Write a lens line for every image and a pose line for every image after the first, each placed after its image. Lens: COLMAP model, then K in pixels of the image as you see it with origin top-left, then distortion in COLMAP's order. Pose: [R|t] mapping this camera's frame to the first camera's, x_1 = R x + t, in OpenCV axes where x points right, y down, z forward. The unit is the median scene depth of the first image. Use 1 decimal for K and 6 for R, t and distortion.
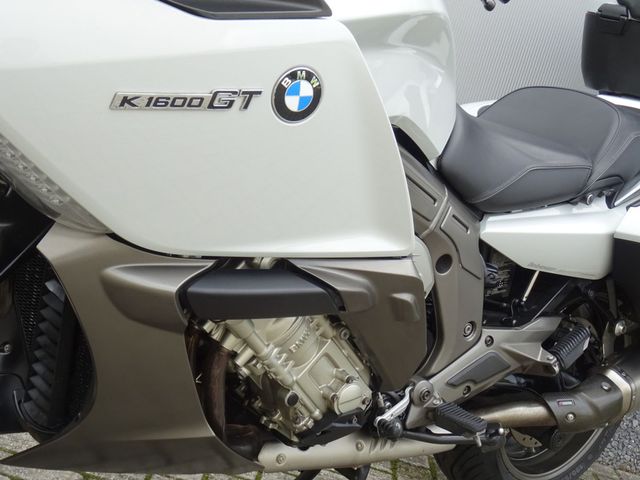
lens RADIAL K [[1043.9, 0, 321.9], [0, 1043.9, 240.3], [0, 0, 1]] dist [-0.027930, 0.000000]
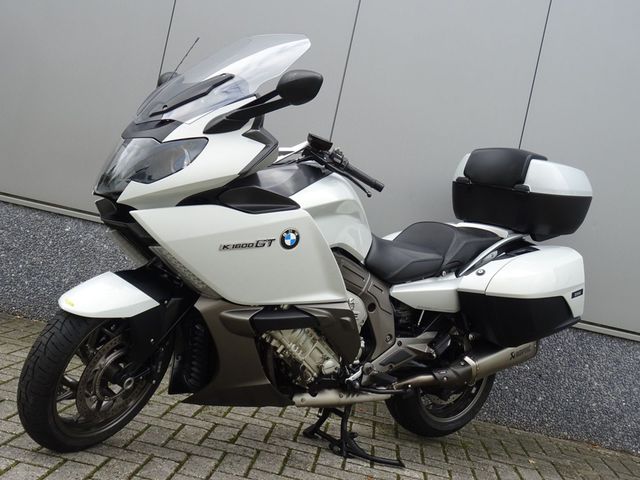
lens RADIAL K [[789.0, 0, 319.2], [0, 789.0, 238.6], [0, 0, 1]] dist [0.039851, 0.000000]
pose [[0.994381, -0.086572, -0.060928, 0.135448], [0.078131, 0.988508, -0.129414, 0.096005], [0.071432, 0.123927, 0.989717, -0.752892]]
